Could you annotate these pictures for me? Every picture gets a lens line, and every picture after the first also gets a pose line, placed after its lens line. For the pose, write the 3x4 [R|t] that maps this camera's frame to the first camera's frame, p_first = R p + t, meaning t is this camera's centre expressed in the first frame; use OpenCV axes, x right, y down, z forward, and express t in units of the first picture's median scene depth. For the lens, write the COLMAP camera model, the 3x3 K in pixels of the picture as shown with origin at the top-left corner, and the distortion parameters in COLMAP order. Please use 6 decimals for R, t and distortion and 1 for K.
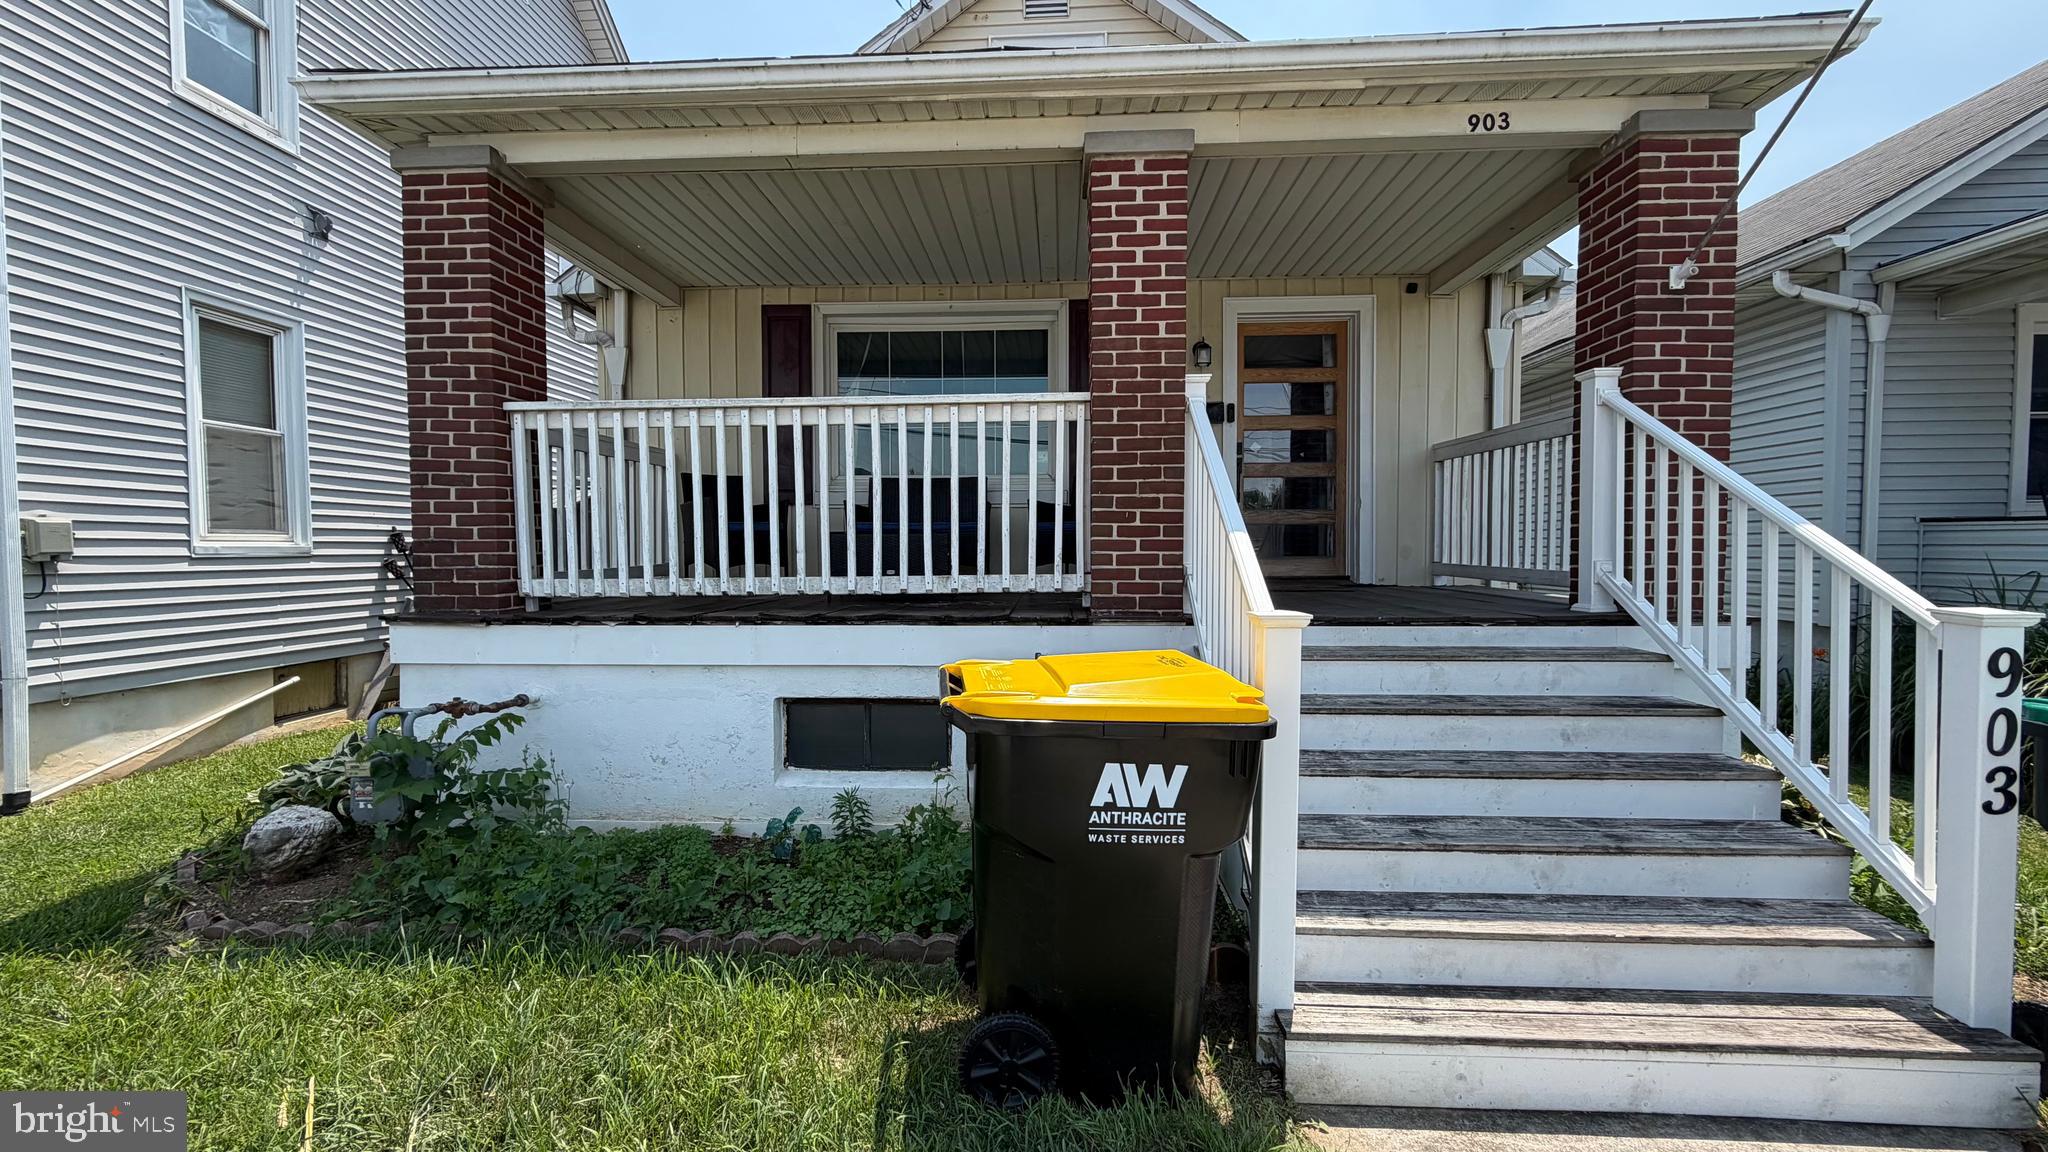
lens RADIAL K [[808.9, 0, 1018.2], [0, 808.9, 576.2], [0, 0, 1]] dist [0.001065, 0.000041]
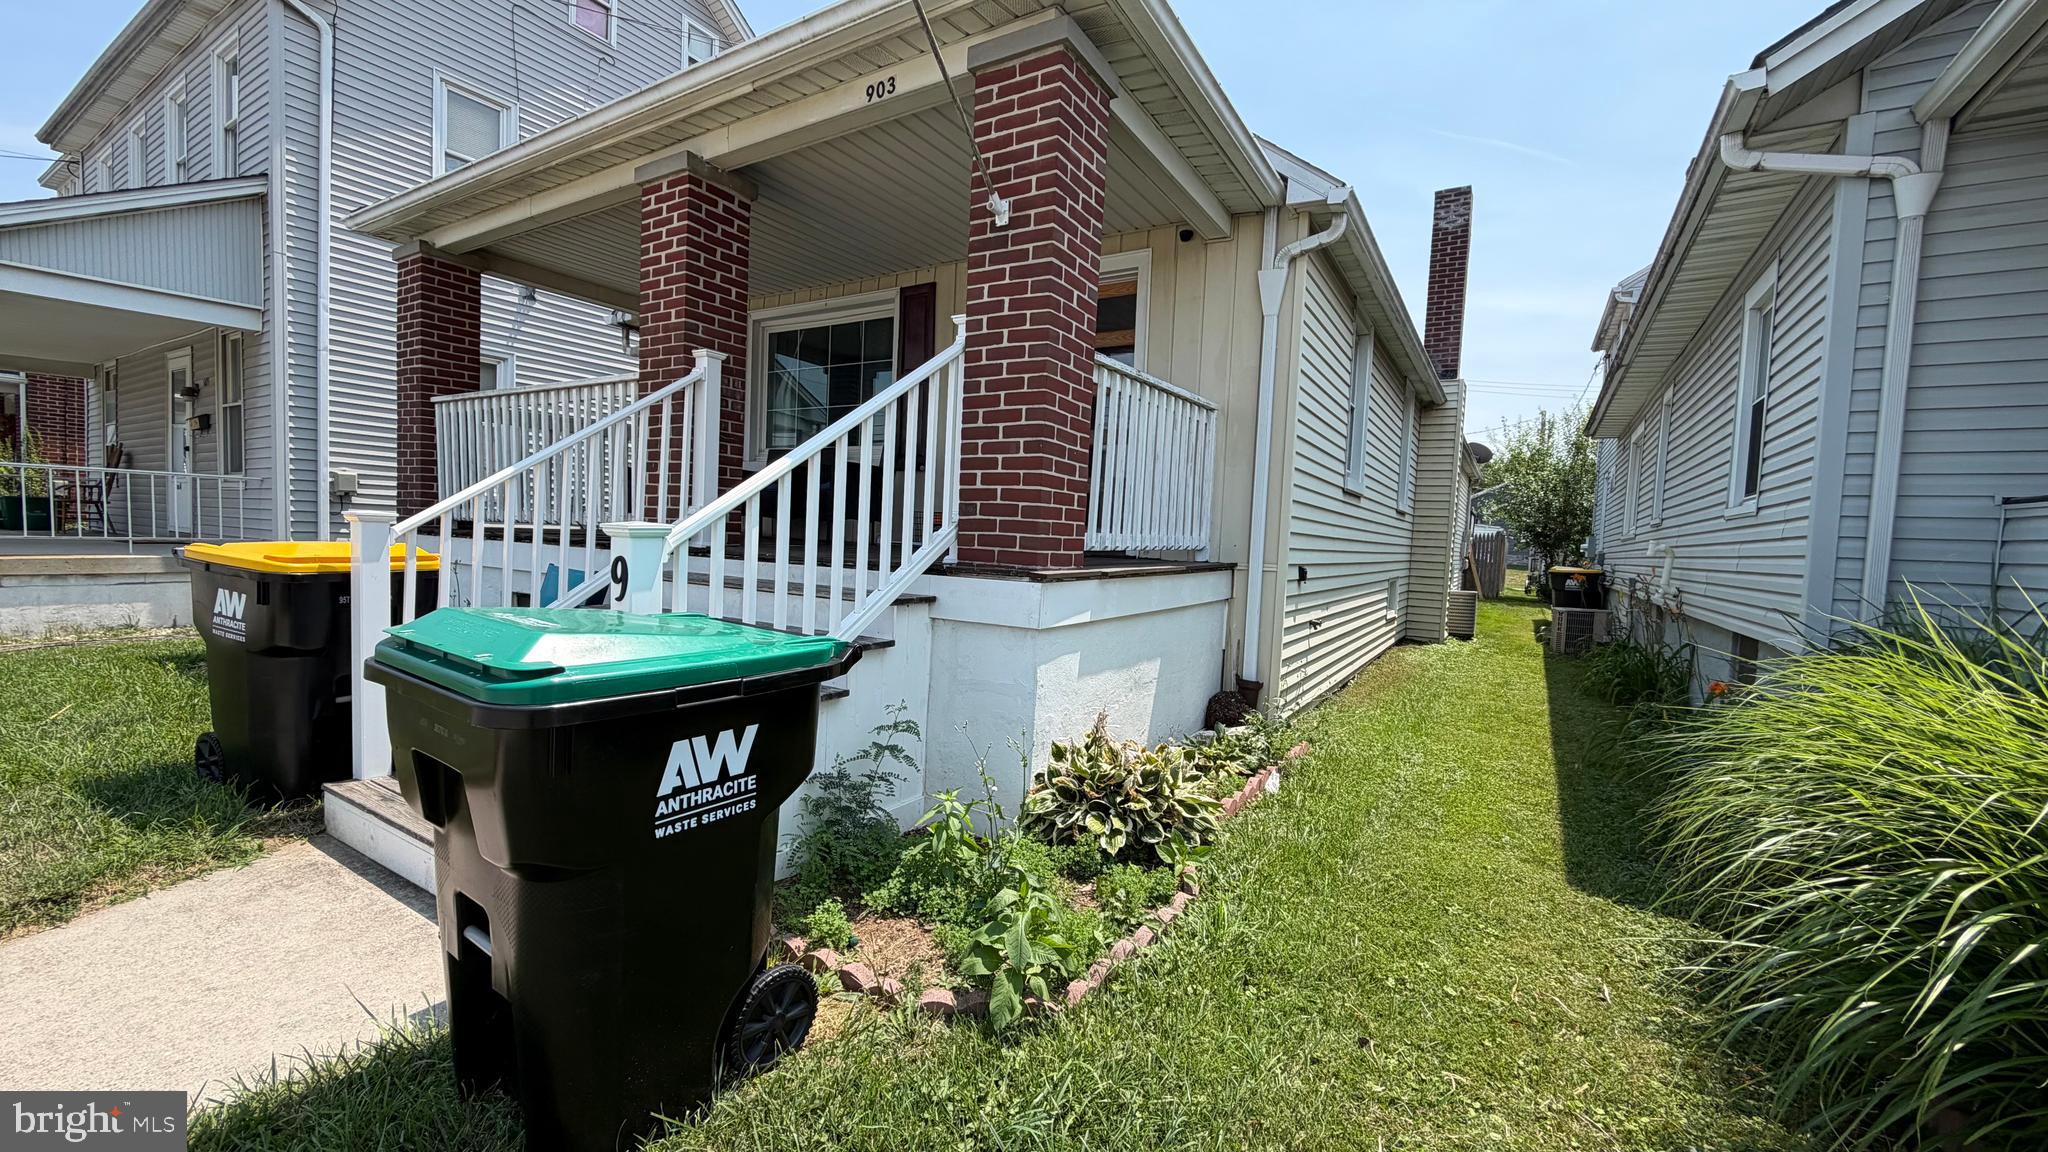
lens RADIAL K [[808.9, 0, 1020.0], [0, 808.9, 576.1], [0, 0, 1]] dist [0.001065, 0.000041]
pose [[0.871614, 0.065540, -0.485791, 1.014893], [-0.062528, 0.997791, 0.022427, 0.026433], [0.486188, 0.010827, 0.873787, 0.140198]]
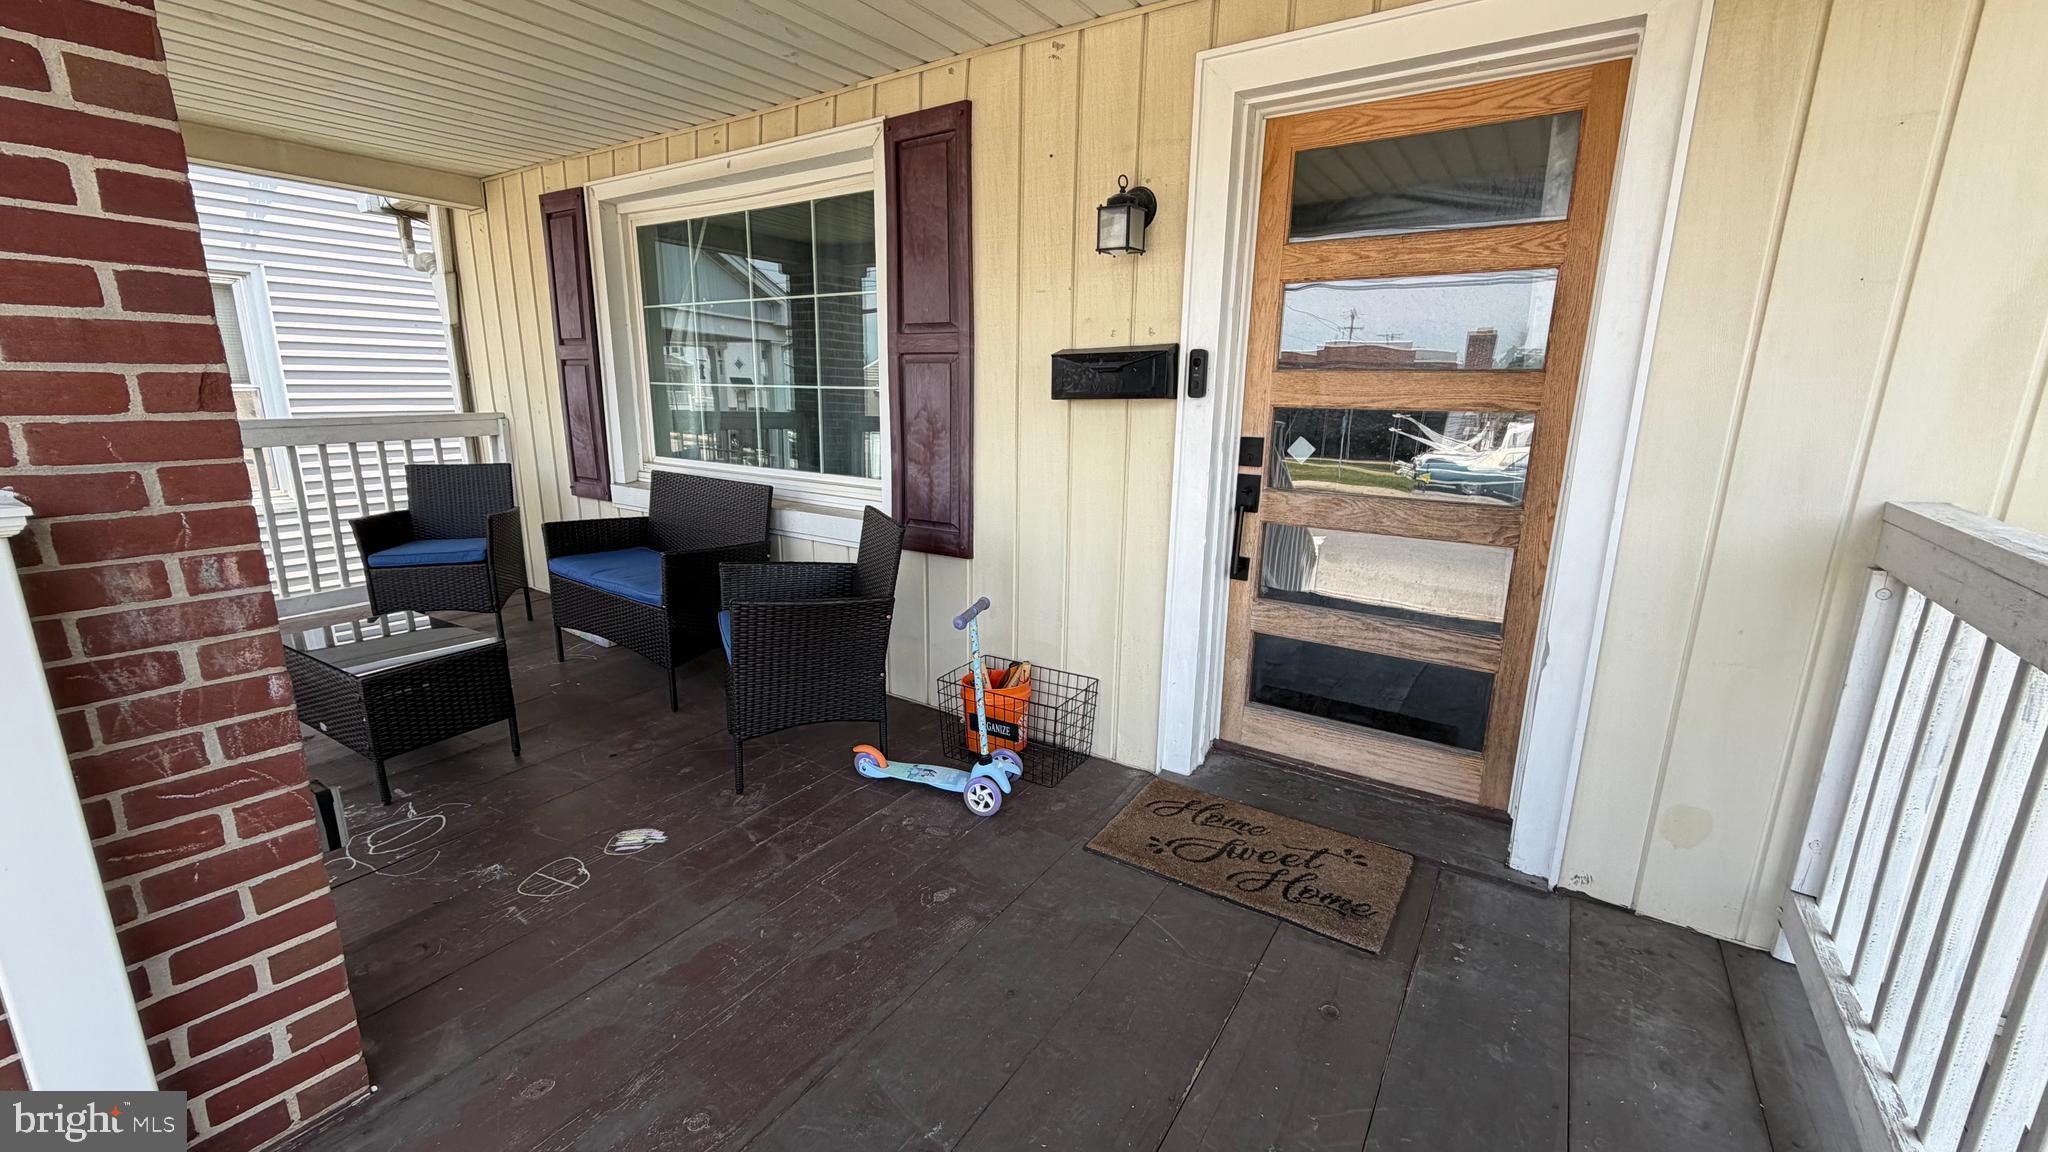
lens RADIAL K [[808.9, 0, 1016.9], [0, 808.9, 573.9], [0, 0, 1]] dist [0.001065, 0.000041]
pose [[0.858022, 0.131526, -0.496487, 0.515642], [-0.033956, 0.979067, 0.200685, -0.237163], [0.512489, -0.155334, 0.844527, 0.790260]]
